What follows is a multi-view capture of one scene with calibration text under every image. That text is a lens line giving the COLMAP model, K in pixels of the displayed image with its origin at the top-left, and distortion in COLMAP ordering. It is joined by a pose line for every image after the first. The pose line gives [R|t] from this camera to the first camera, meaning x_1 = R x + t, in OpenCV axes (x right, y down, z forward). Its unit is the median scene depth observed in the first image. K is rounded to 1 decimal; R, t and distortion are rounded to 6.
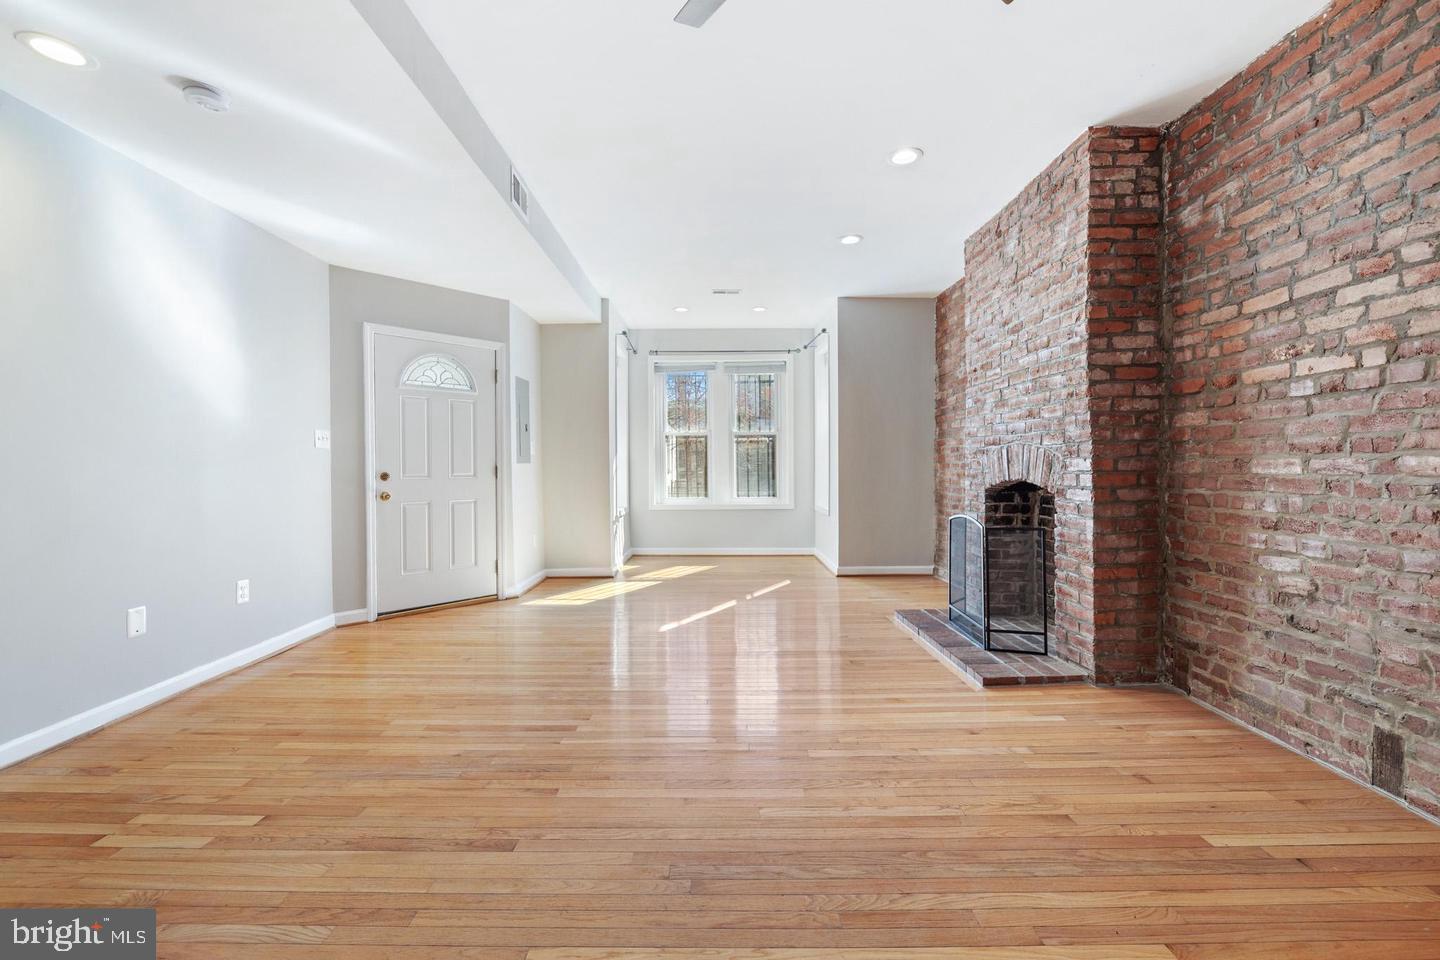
lens RADIAL K [[609.2, 0, 714.7], [0, 609.2, 473.0], [0, 0, 1]] dist [-0.000837, -0.000167]
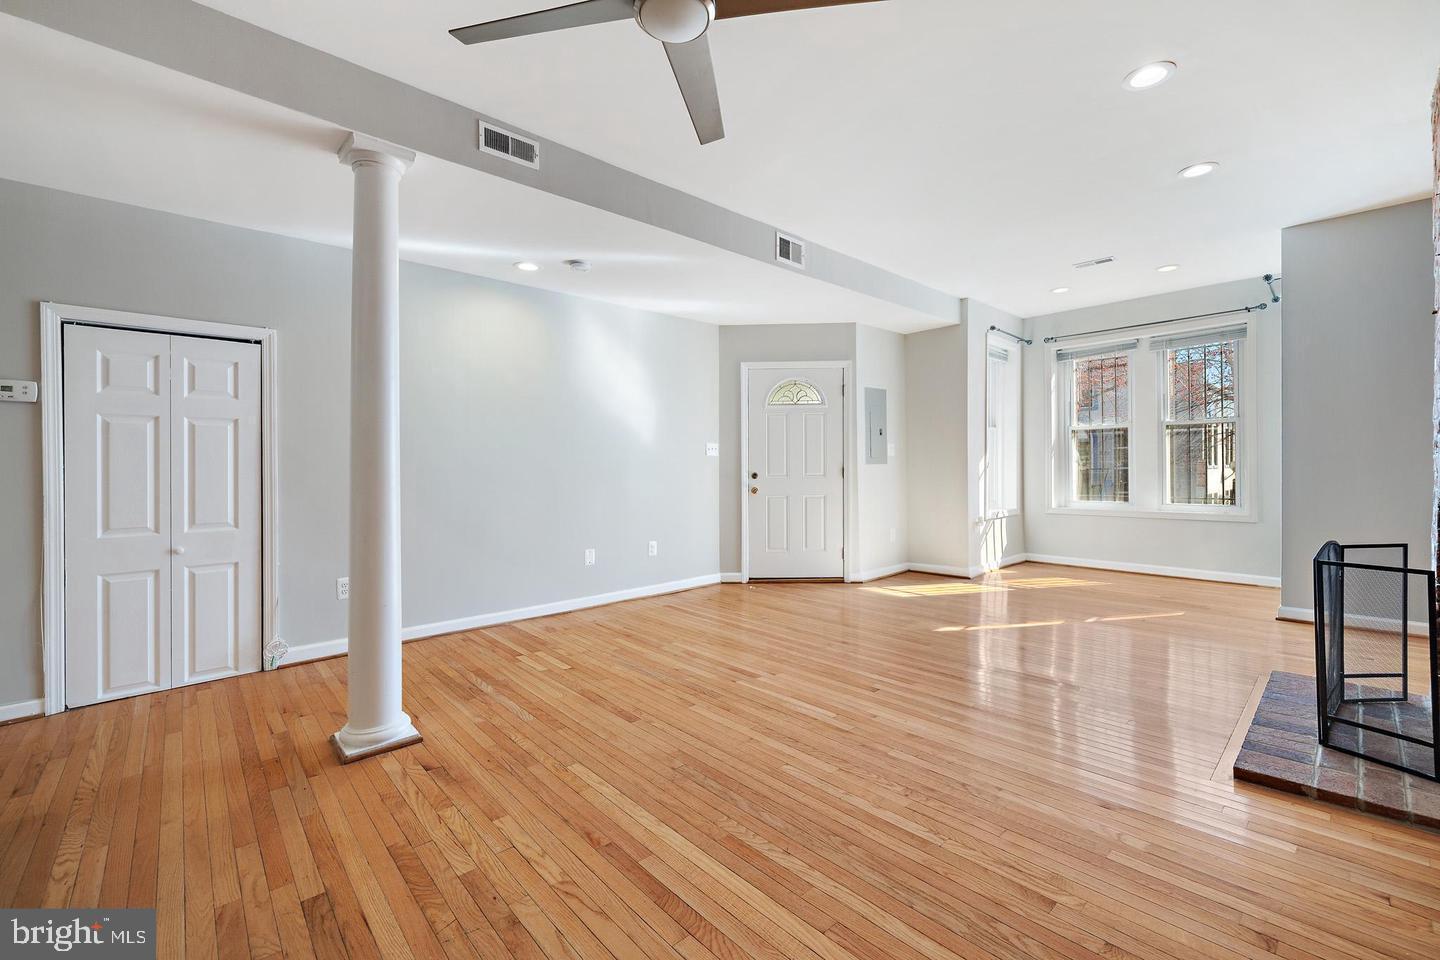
lens RADIAL K [[603.3, 0, 718.4], [0, 603.3, 466.6], [0, 0, 1]] dist [-0.001498, -0.000130]
pose [[0.676574, -0.002417, -0.736370, 0.420443], [-0.000399, 0.999993, -0.003649, -0.010495], [0.736374, 0.002763, 0.676569, 0.055707]]
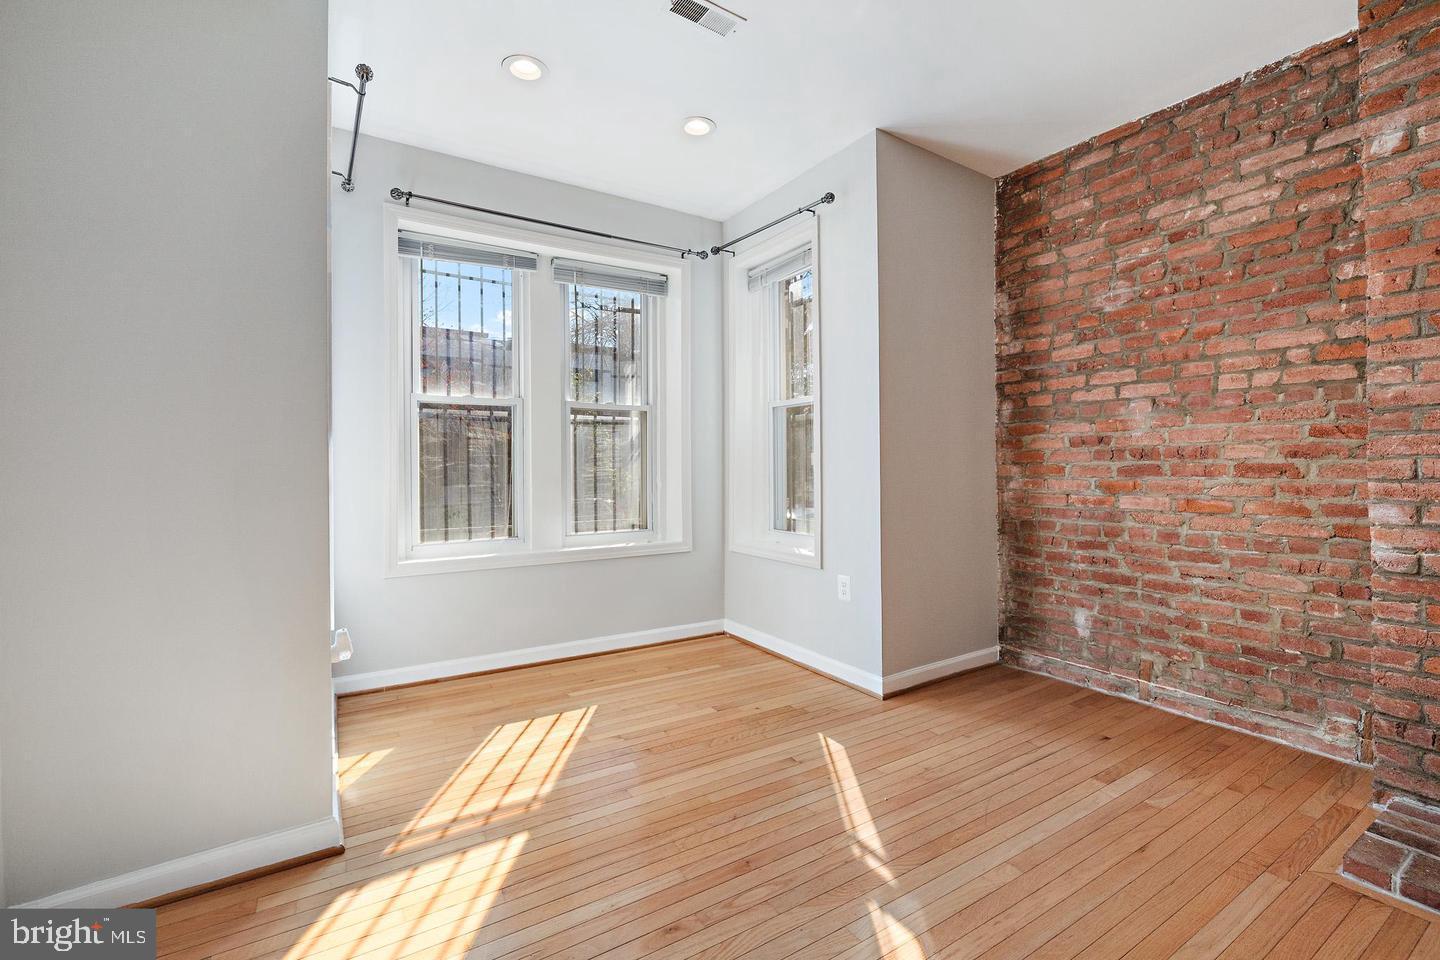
lens RADIAL K [[625.5, 0, 718.2], [0, 625.5, 464.6], [0, 0, 1]] dist [0.000118, 0.000311]
pose [[0.842903, 0.002021, 0.538061, -0.272797], [0.007498, 0.999852, -0.015501, -0.015185], [-0.538013, 0.017101, 0.842763, 0.986742]]
